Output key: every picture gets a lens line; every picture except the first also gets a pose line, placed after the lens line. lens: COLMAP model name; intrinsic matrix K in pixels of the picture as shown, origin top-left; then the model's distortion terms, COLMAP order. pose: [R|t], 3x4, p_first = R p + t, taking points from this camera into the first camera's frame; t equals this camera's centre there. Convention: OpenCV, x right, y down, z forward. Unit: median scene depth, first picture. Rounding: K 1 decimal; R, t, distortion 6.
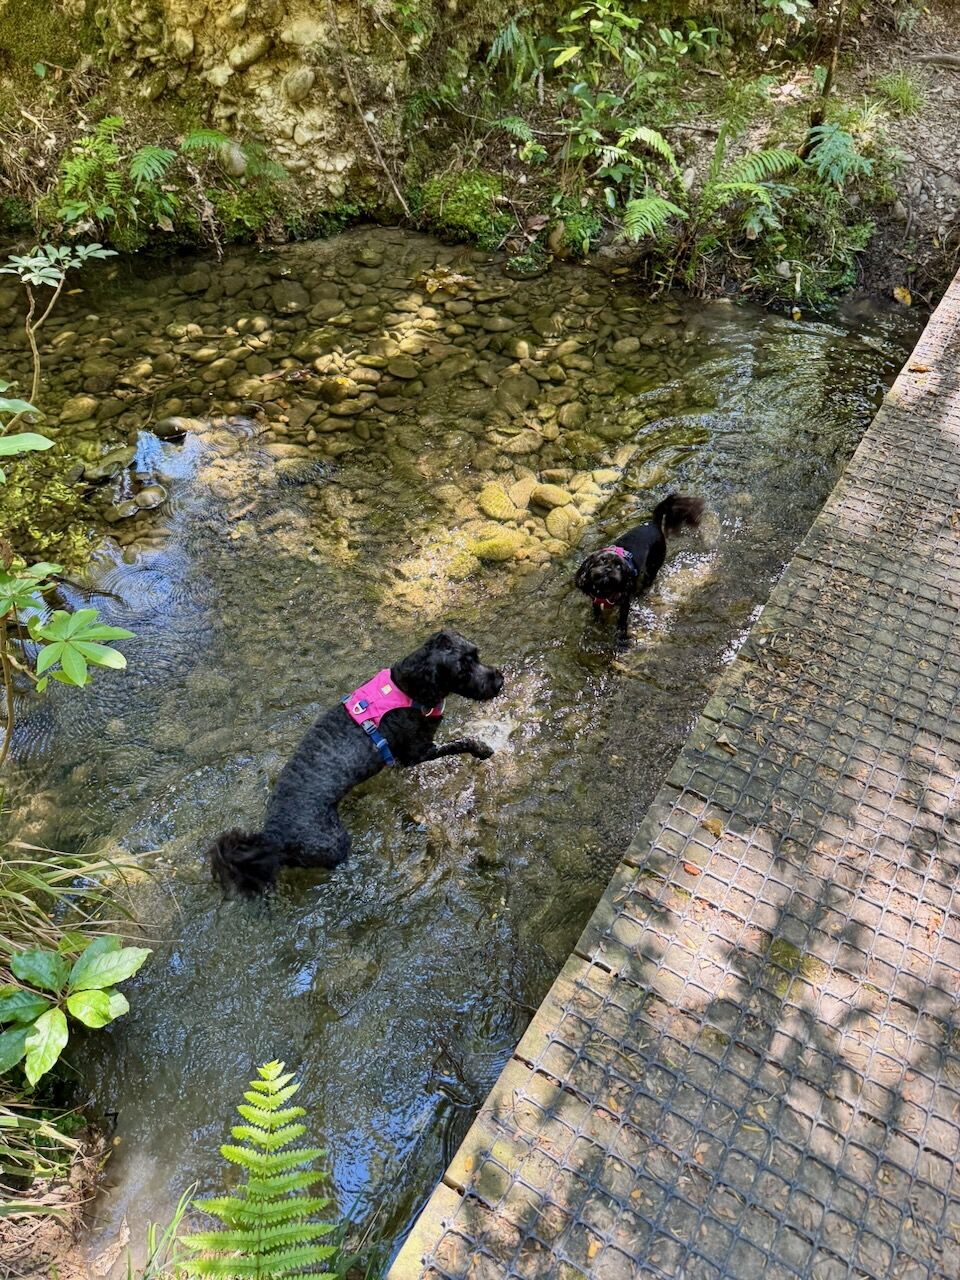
lens RADIAL K [[869.1, 0, 481.5], [0, 869.1, 641.0], [0, 0, 1]] dist [-0.009180, -0.005079]
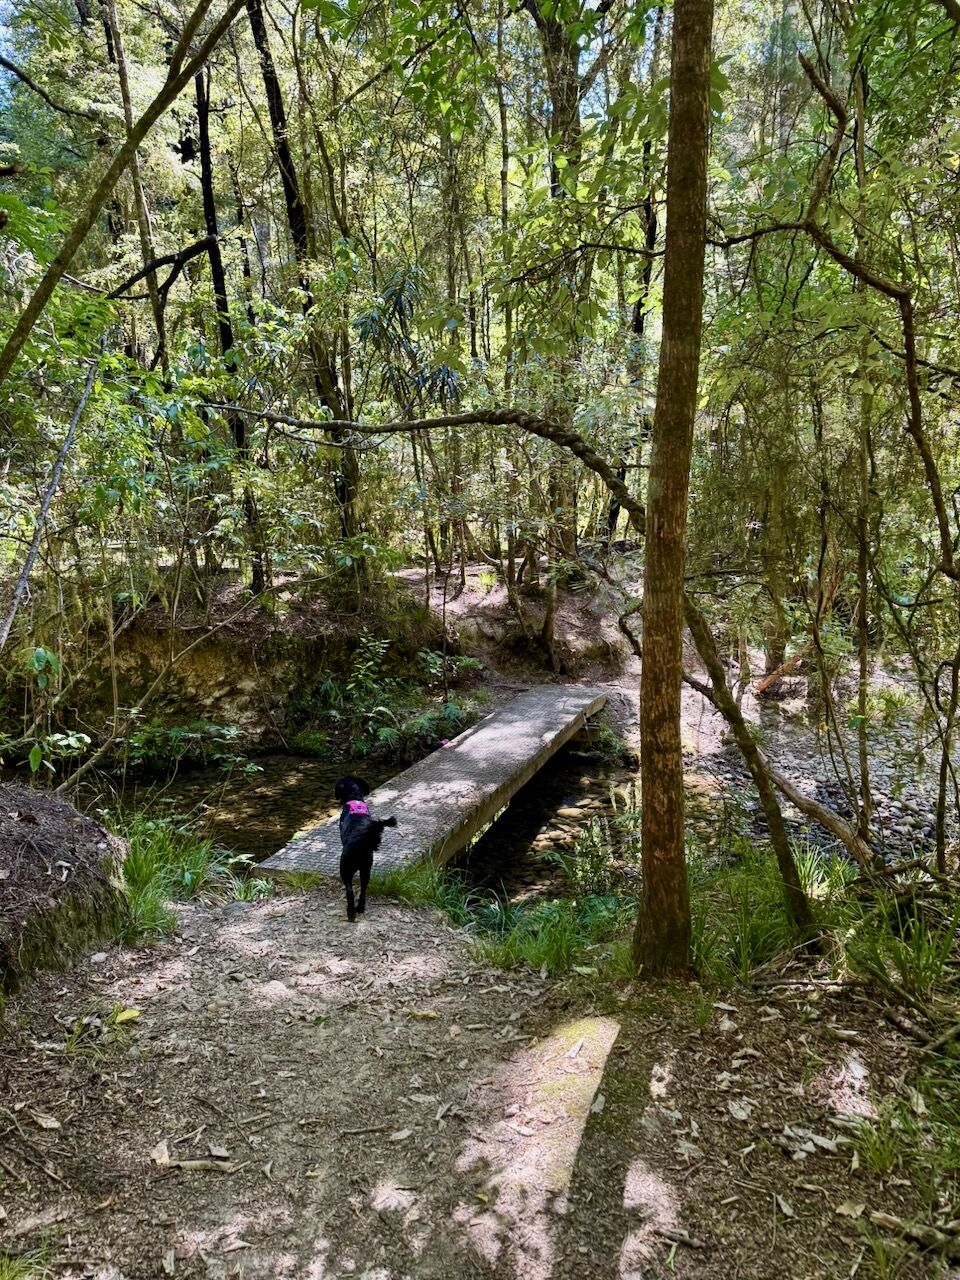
lens RADIAL K [[869.1, 0, 480.2], [0, 869.1, 638.8], [0, 0, 1]] dist [-0.009180, -0.005079]
pose [[0.975271, -0.024066, 0.219699, -0.089645], [0.163724, 0.746415, -0.645027, 0.921706], [-0.148463, 0.665046, 0.731897, -1.027286]]
